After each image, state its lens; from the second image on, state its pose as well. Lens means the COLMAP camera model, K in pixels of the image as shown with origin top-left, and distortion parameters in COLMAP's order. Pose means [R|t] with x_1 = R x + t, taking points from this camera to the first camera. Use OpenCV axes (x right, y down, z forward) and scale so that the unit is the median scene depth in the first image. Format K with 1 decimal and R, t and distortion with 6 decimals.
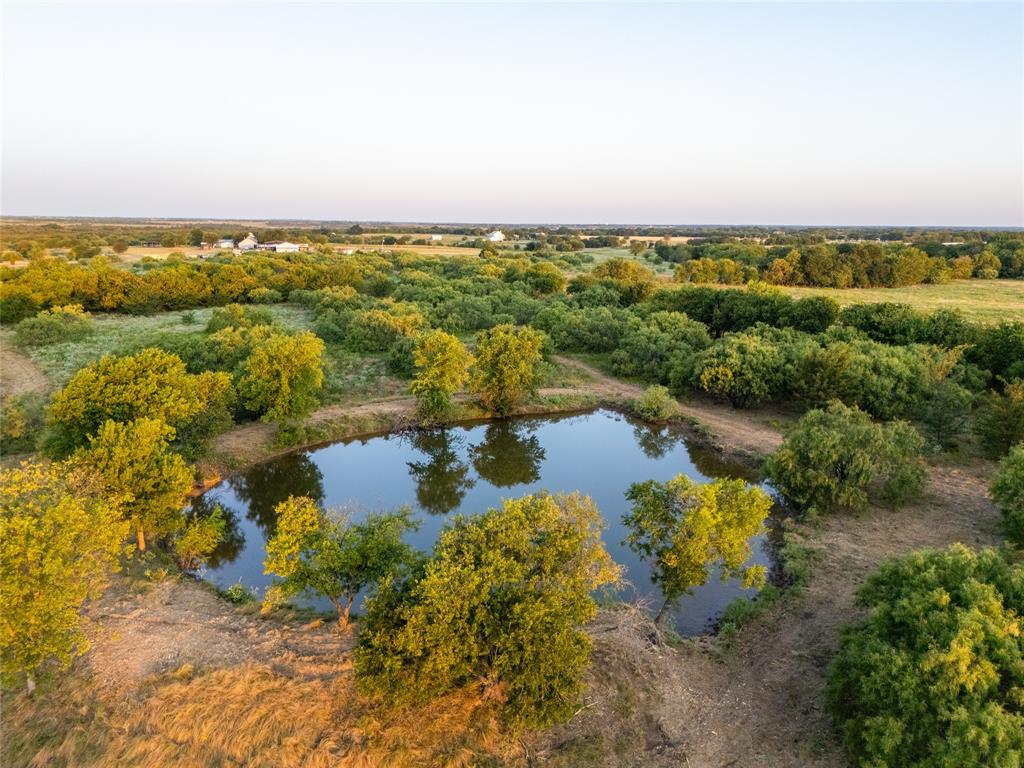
lens RADIAL K [[754.4, 0, 505.2], [0, 754.4, 387.7], [0, 0, 1]] dist [0.093382, -0.110196]
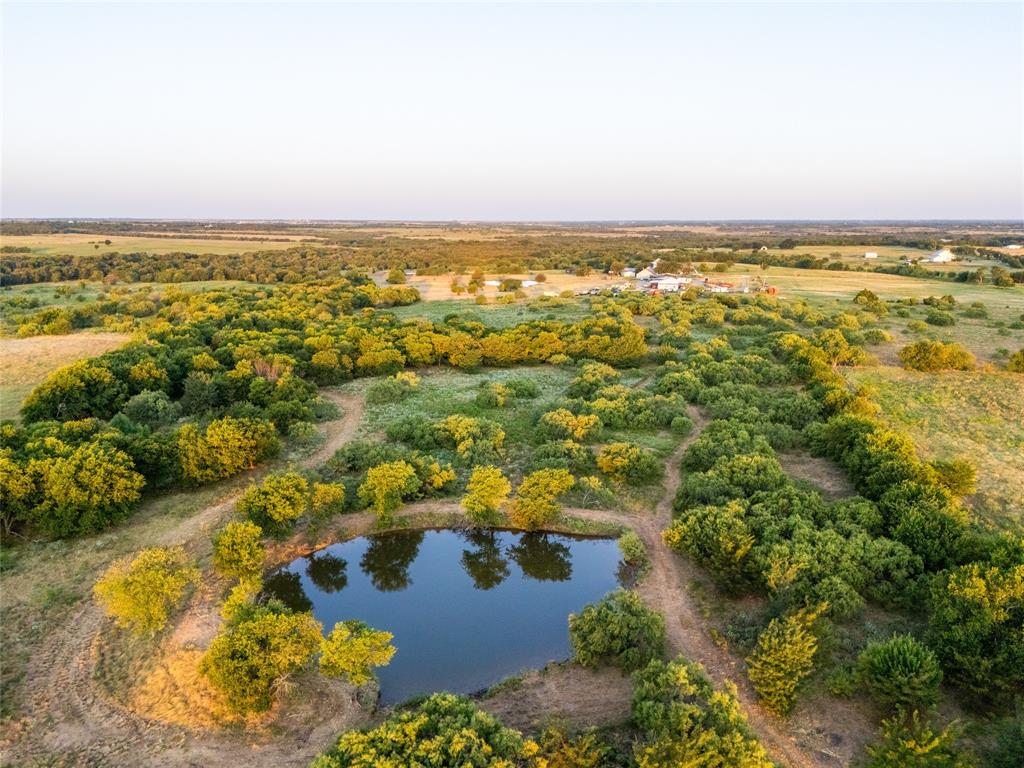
lens RADIAL K [[754.4, 0, 505.2], [0, 754.4, 387.7], [0, 0, 1]] dist [0.093382, -0.110196]
pose [[0.838778, 0.111227, -0.532991, 0.083657], [-0.110887, 0.993292, 0.032780, -0.033089], [0.533062, 0.031606, 0.845486, -0.028003]]
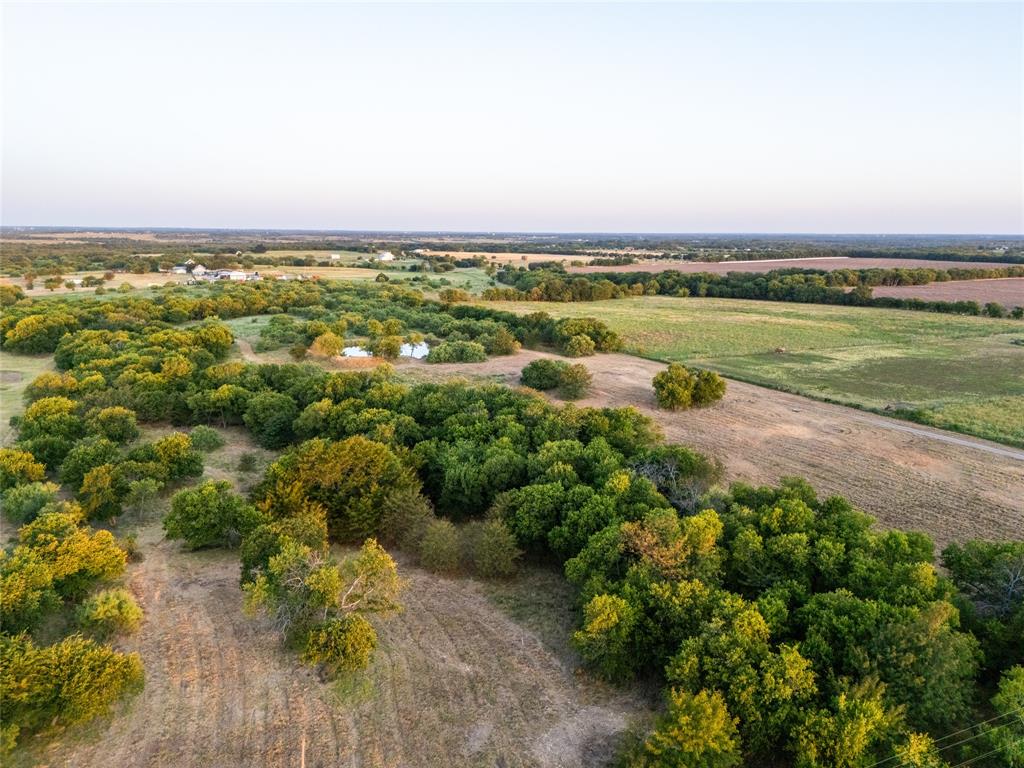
lens RADIAL K [[761.3, 0, 505.4], [0, 761.3, 383.8], [0, 0, 1]] dist [0.095549, -0.114071]
pose [[0.990201, -0.029956, 0.136401, 0.004627], [0.032078, 0.999396, -0.013389, 0.039496], [-0.135917, 0.017634, 0.990563, -0.357782]]
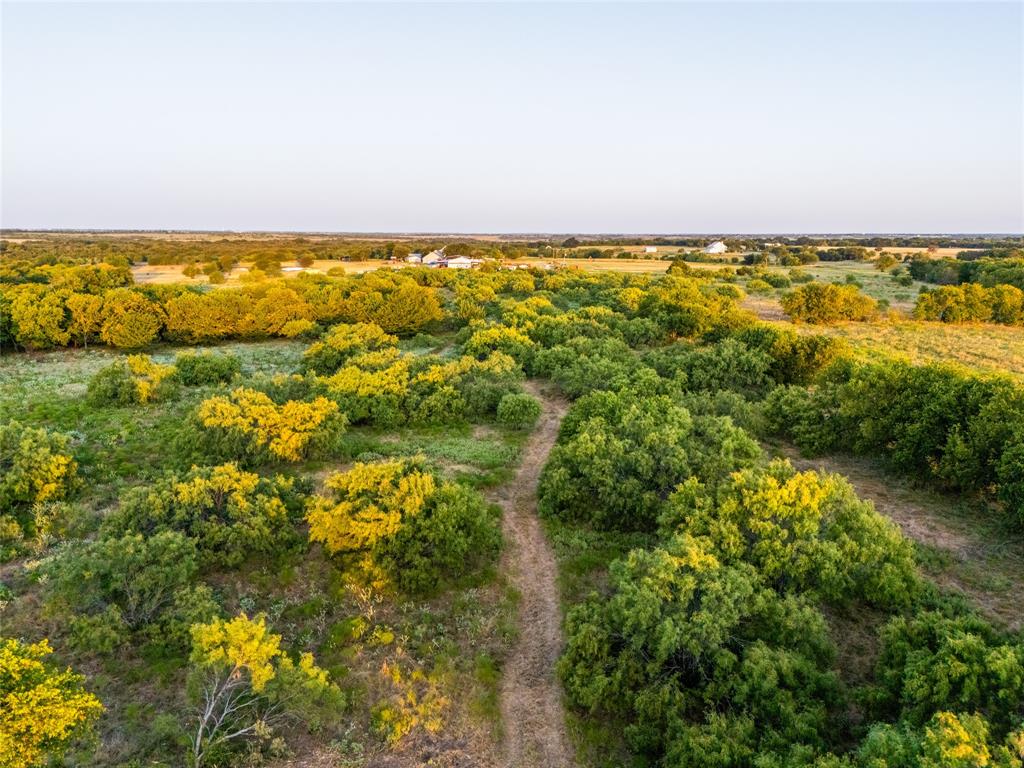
lens RADIAL K [[754.4, 0, 505.2], [0, 754.4, 387.7], [0, 0, 1]] dist [0.093382, -0.110196]
pose [[0.954857, 0.053937, -0.292129, 0.032068], [-0.058335, 0.998277, -0.006359, -0.021682], [0.291283, 0.023113, 0.956358, 0.103001]]
